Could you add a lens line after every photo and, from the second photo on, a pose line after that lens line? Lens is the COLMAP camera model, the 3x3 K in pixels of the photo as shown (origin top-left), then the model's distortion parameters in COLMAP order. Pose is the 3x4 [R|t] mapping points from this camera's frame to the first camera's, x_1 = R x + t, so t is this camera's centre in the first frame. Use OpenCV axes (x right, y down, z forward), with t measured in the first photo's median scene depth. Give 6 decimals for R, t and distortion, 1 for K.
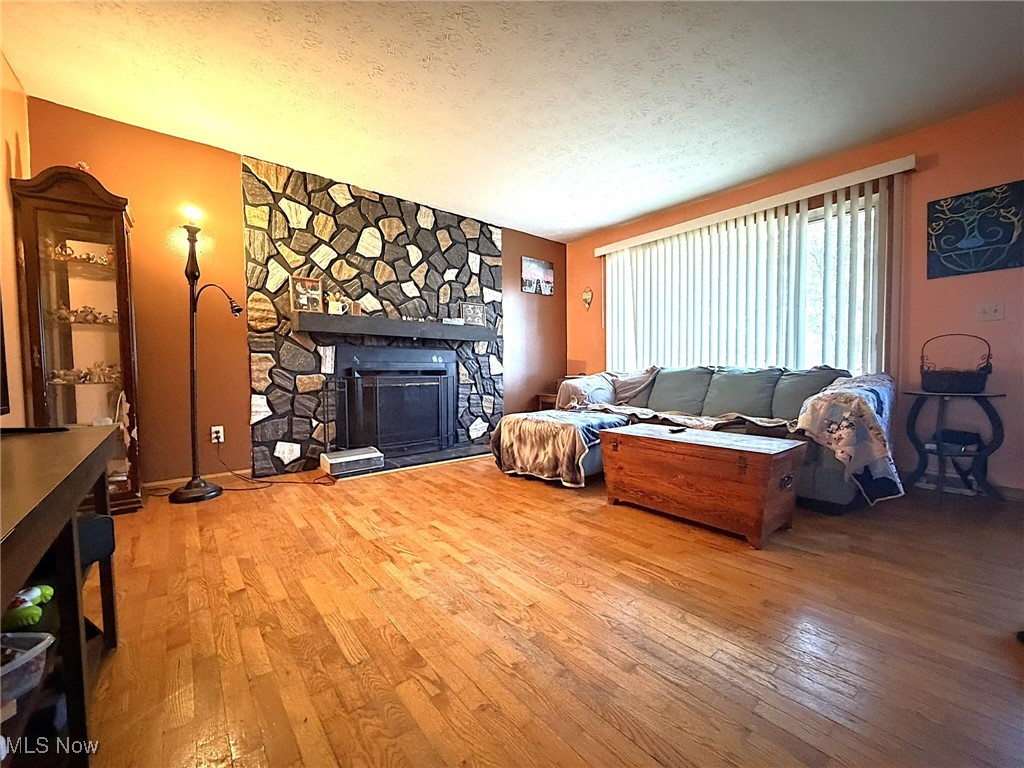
lens RADIAL K [[410.4, 0, 508.6], [0, 410.4, 386.8], [0, 0, 1]] dist [0.001929, 0.000069]
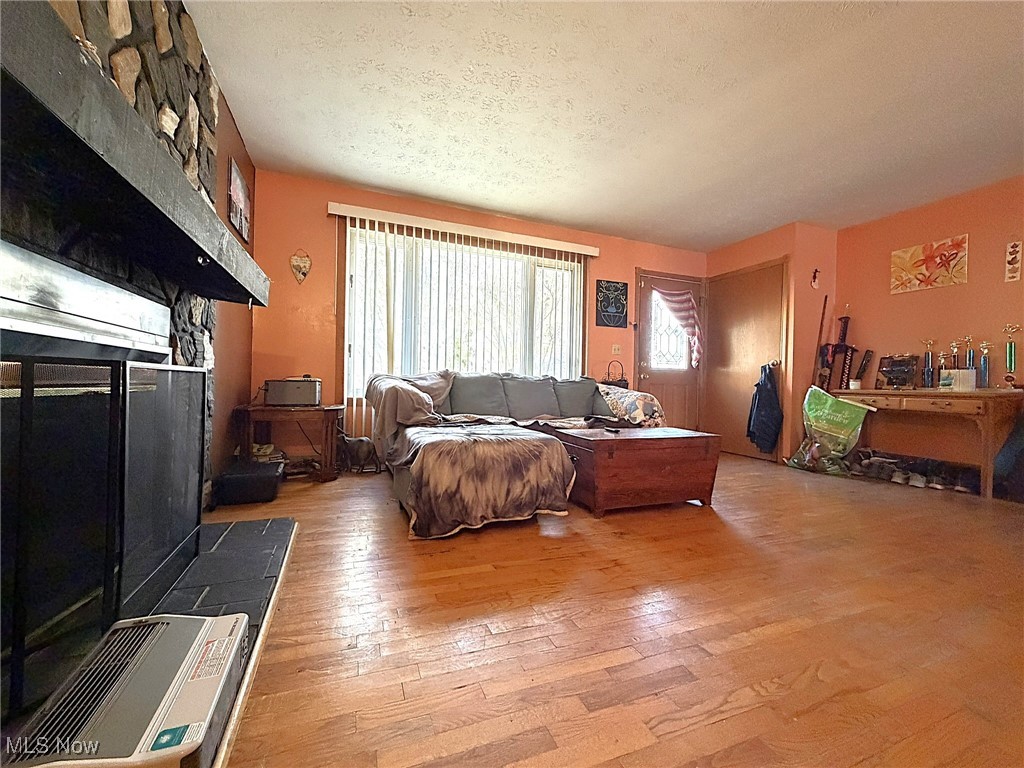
lens RADIAL K [[410.4, 0, 508.6], [0, 410.4, 386.8], [0, 0, 1]] dist [0.001929, 0.000069]
pose [[0.299099, 0.010622, 0.954163, -0.543702], [0.011768, 0.999821, -0.014819, 0.001364], [-0.954150, 0.015660, 0.298921, 0.713187]]
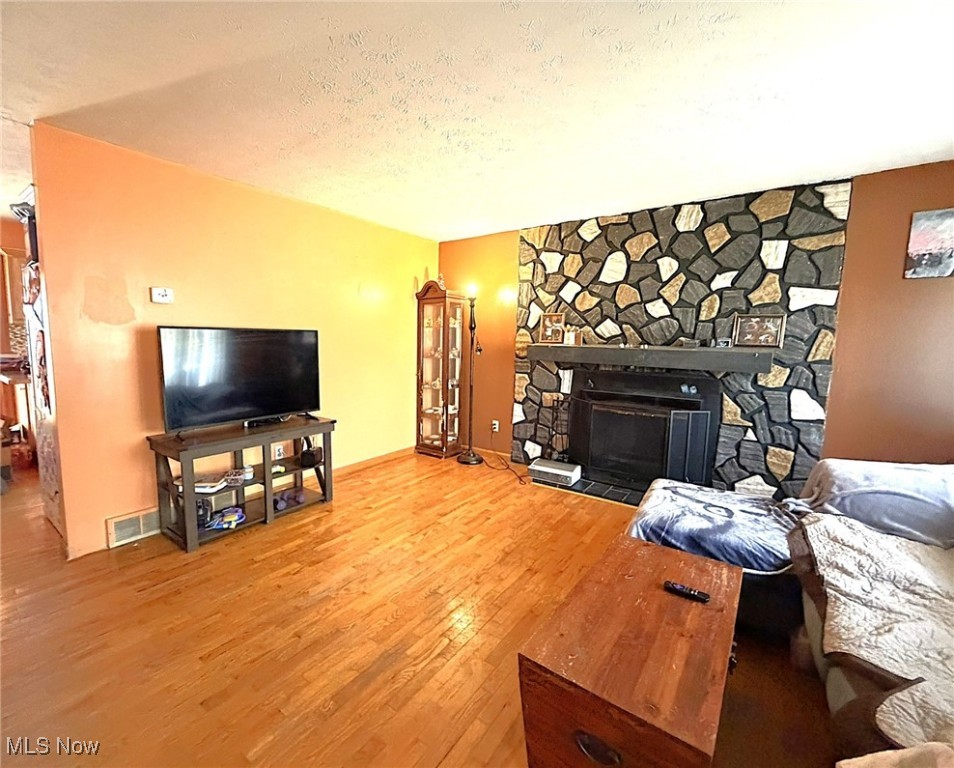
lens RADIAL K [[460.7, 0, 477.0], [0, 460.7, 384.0], [0, 0, 1]] dist [-0.002504, -0.000173]
pose [[0.222515, 0.127346, -0.966577, 0.747540], [-0.055898, 0.991468, 0.117757, -0.194688], [0.973326, 0.027827, 0.227734, 0.451434]]
